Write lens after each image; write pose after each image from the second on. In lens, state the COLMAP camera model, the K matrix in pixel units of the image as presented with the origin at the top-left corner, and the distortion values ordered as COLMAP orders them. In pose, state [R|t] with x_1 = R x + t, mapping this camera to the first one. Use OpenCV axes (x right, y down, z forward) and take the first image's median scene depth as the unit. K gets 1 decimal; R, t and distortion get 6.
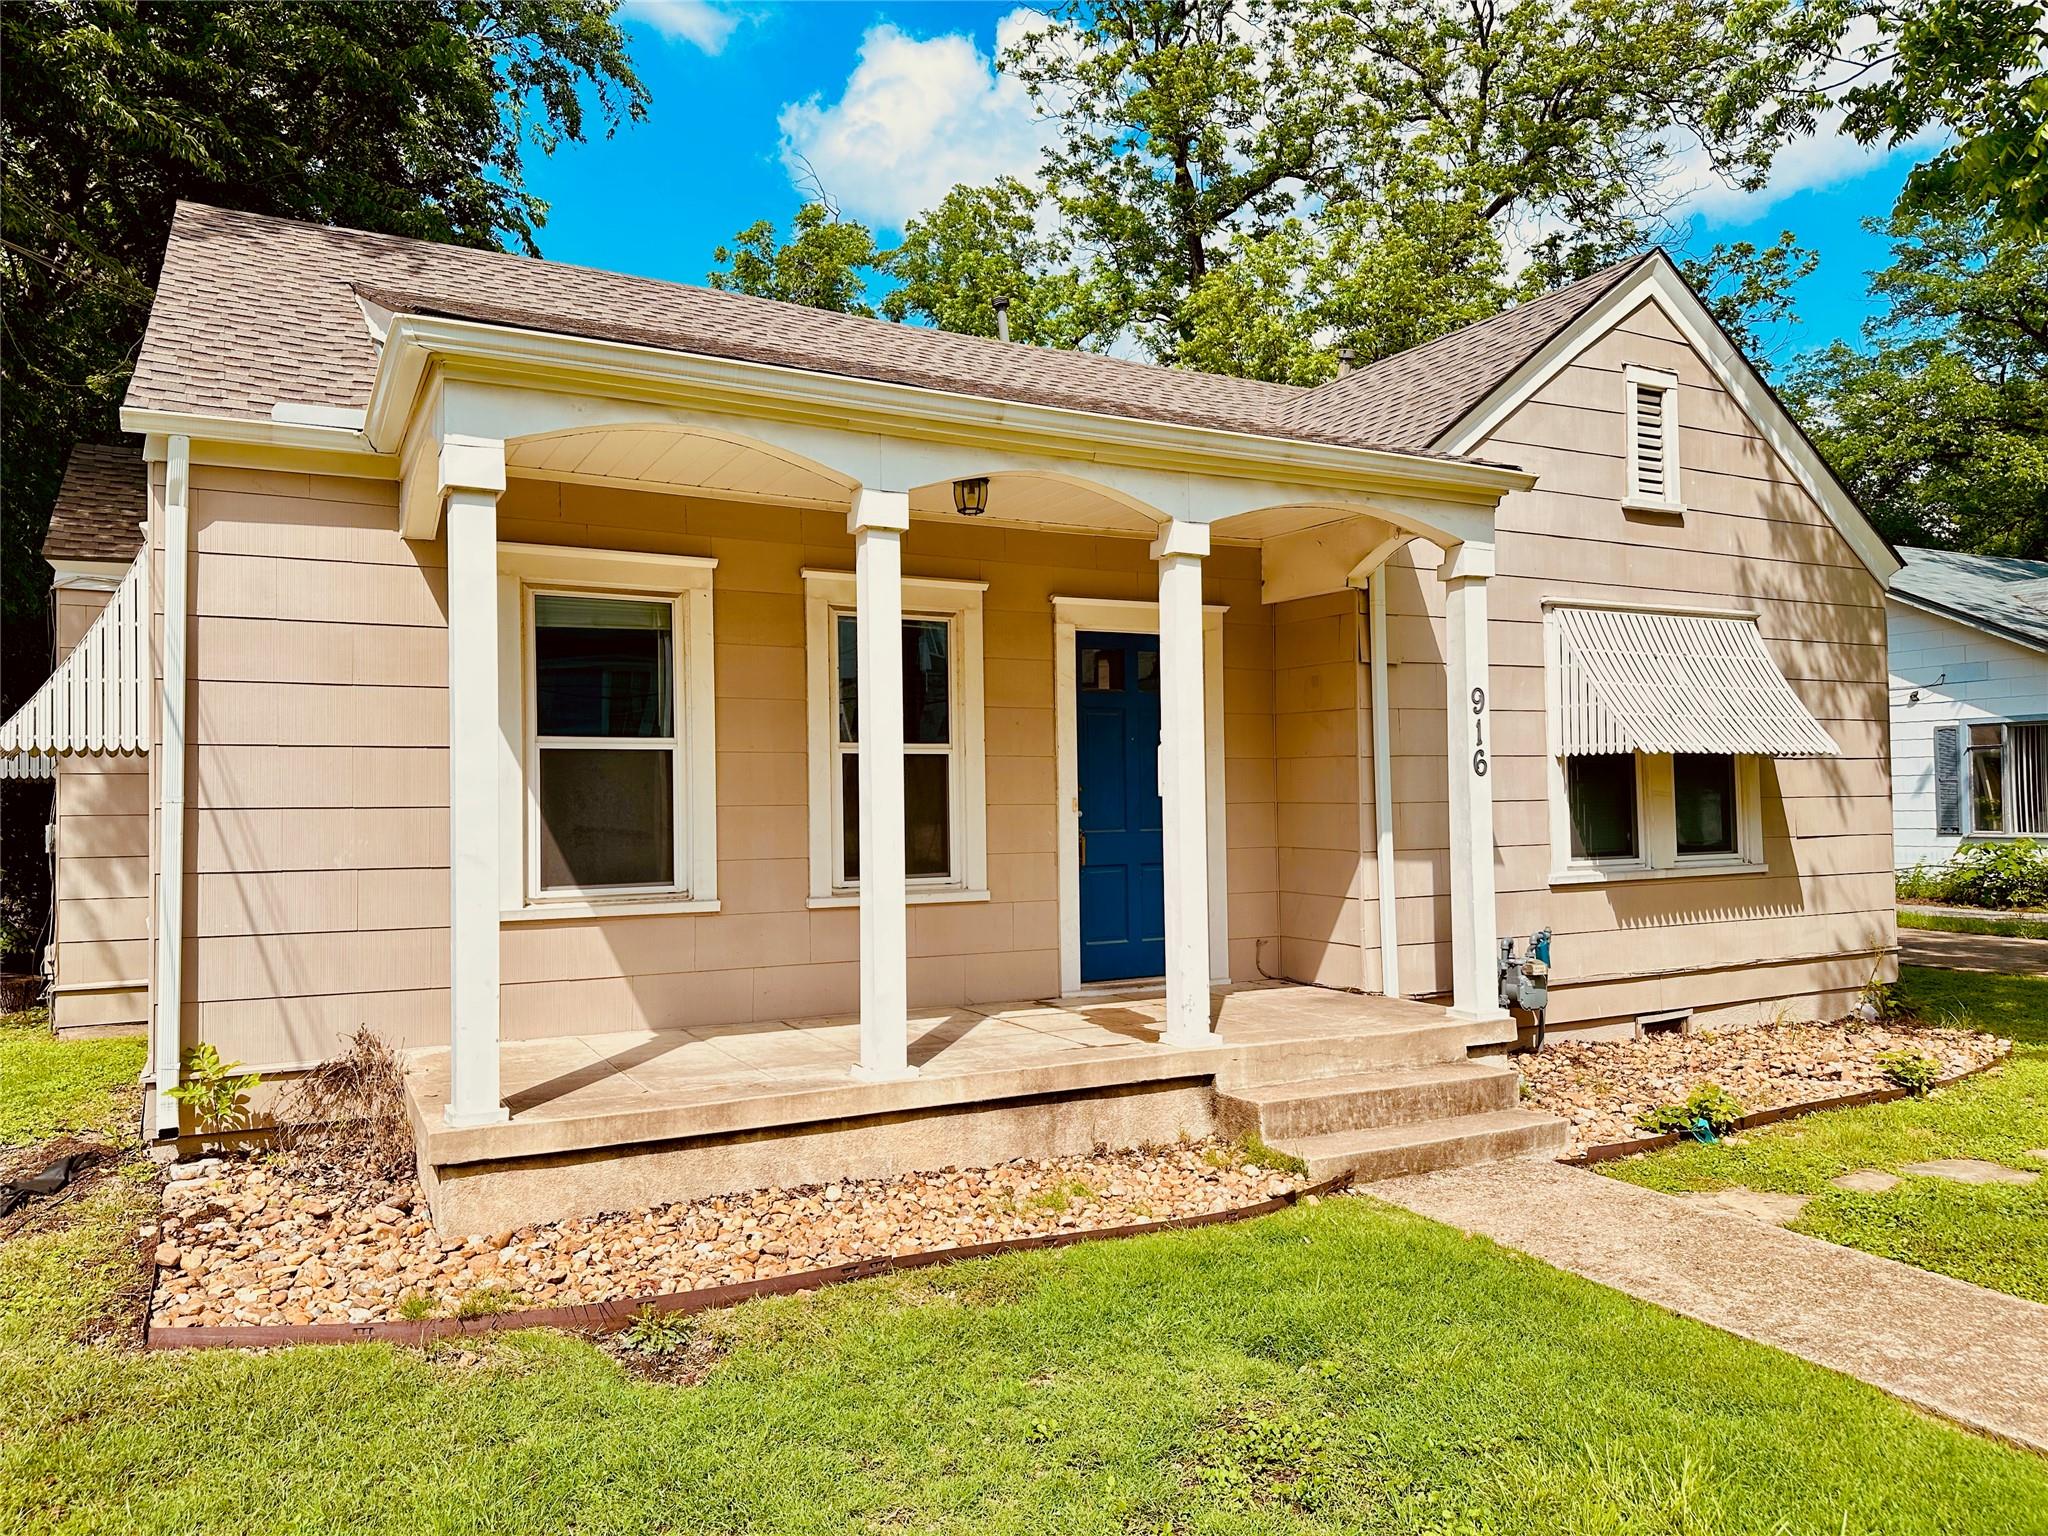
lens RADIAL K [[1409.1, 0, 1024.0], [0, 1409.1, 768.0], [0, 0, 1]] dist [0.156845, -0.244616]
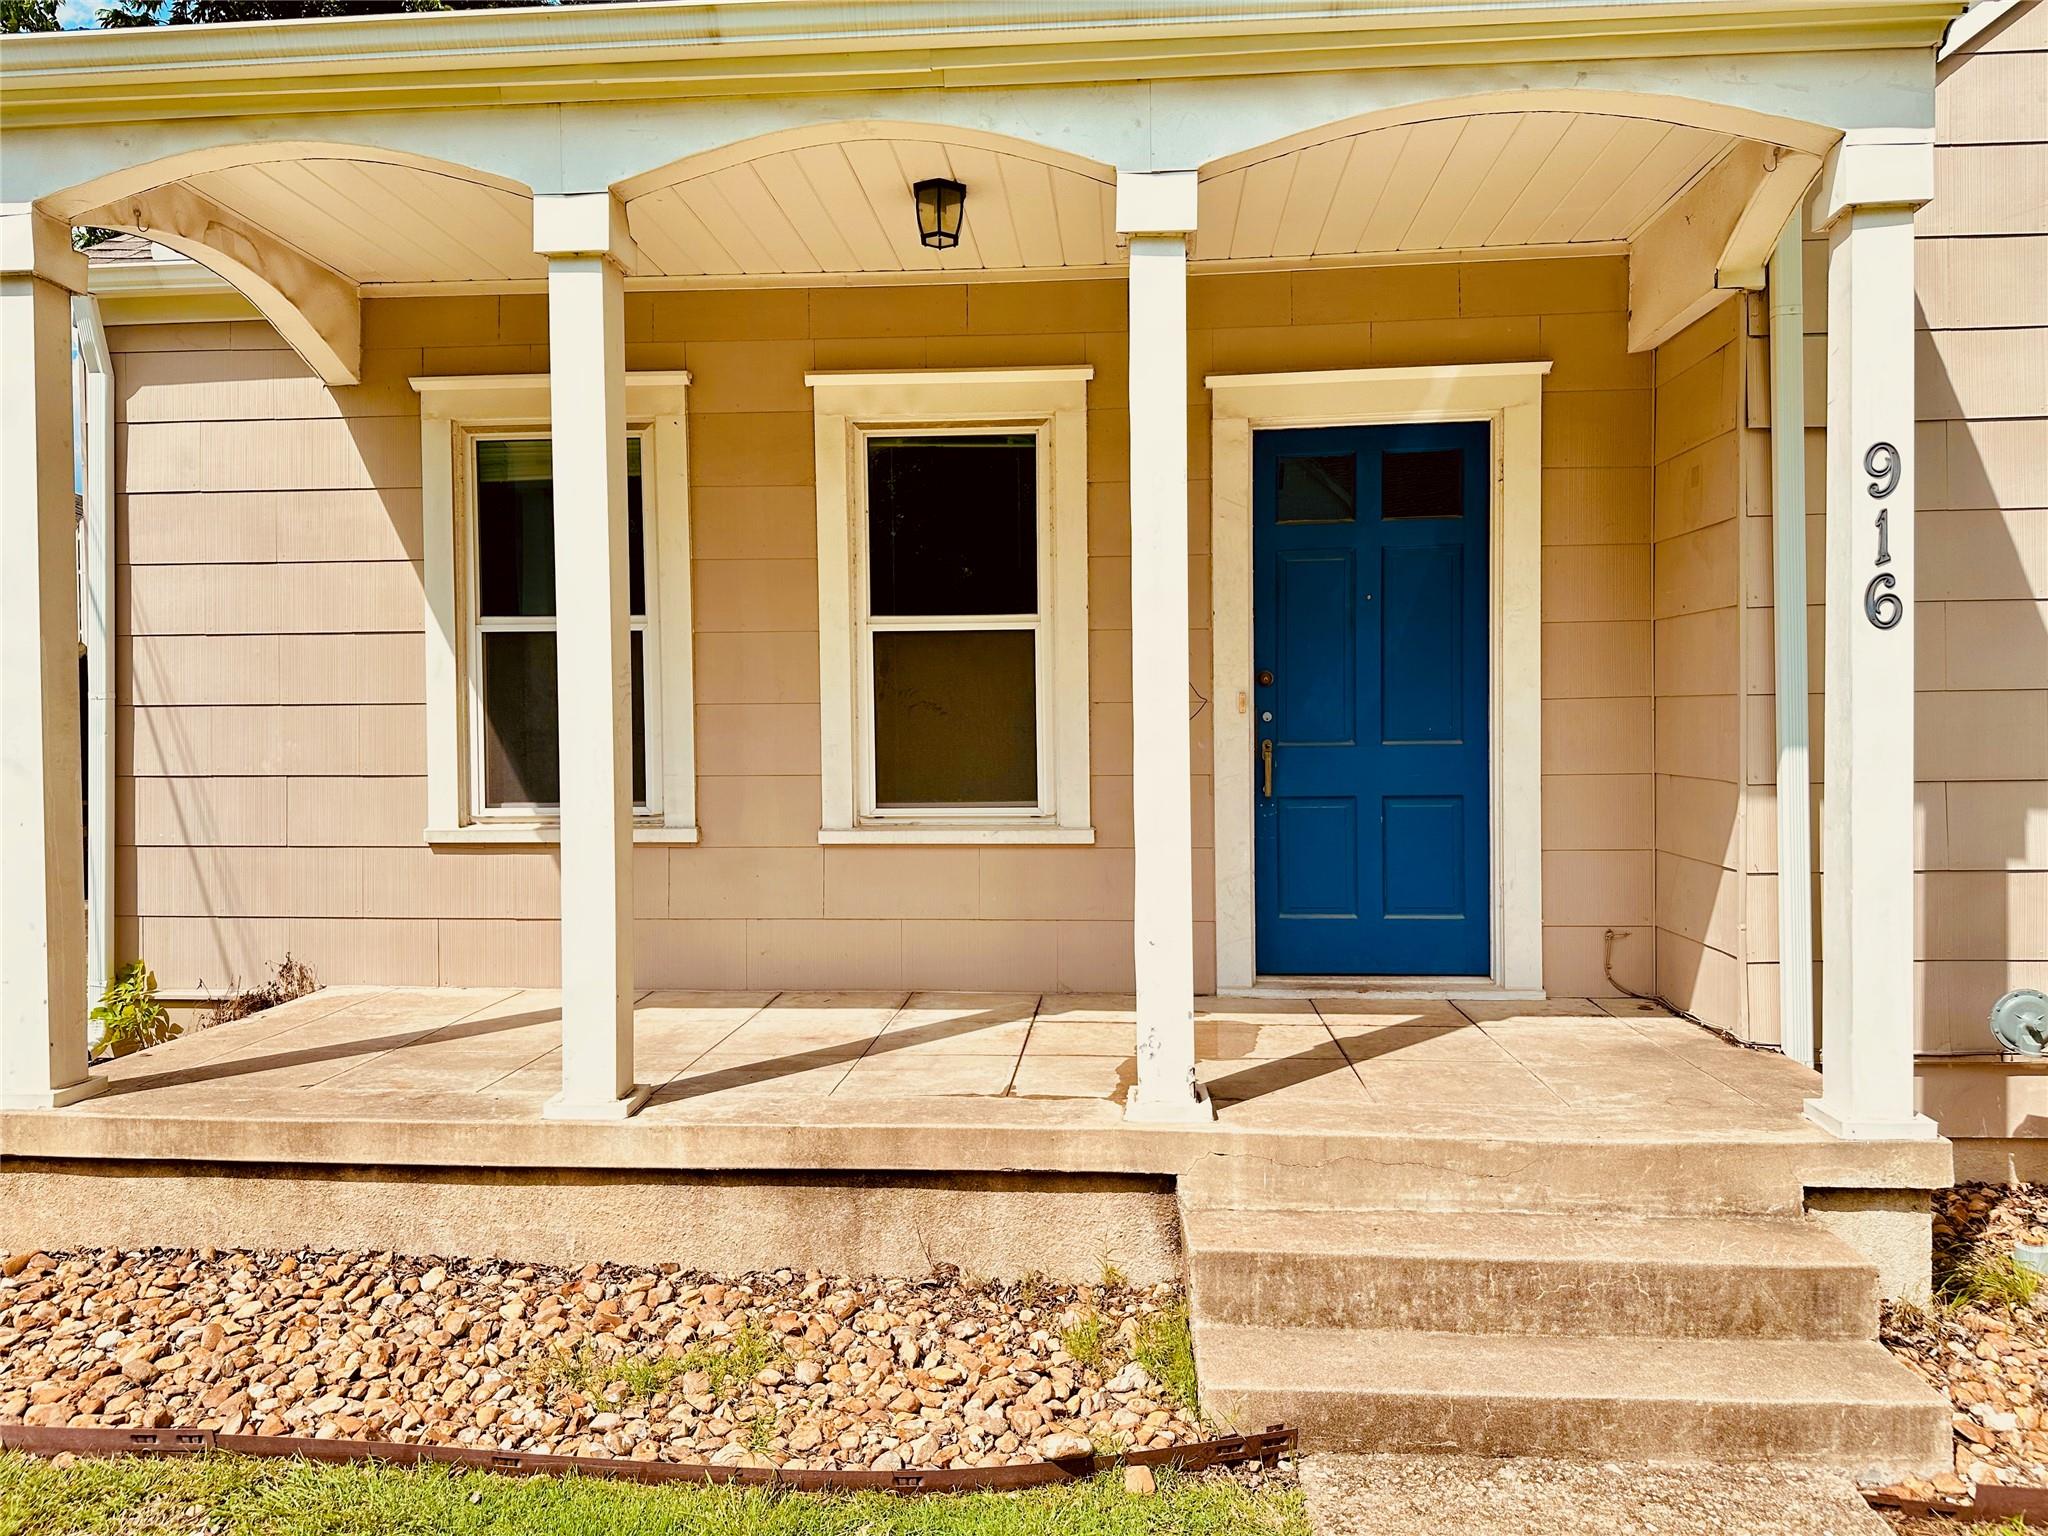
lens RADIAL K [[1425.1, 0, 1042.2], [0, 1425.1, 762.0], [0, 0, 1]] dist [0.060578, -0.077120]
pose [[0.847502, 0.014463, -0.530595, 0.337132], [0.013728, 0.998697, 0.049150, 0.022407], [0.530615, -0.048939, 0.846199, 0.444165]]
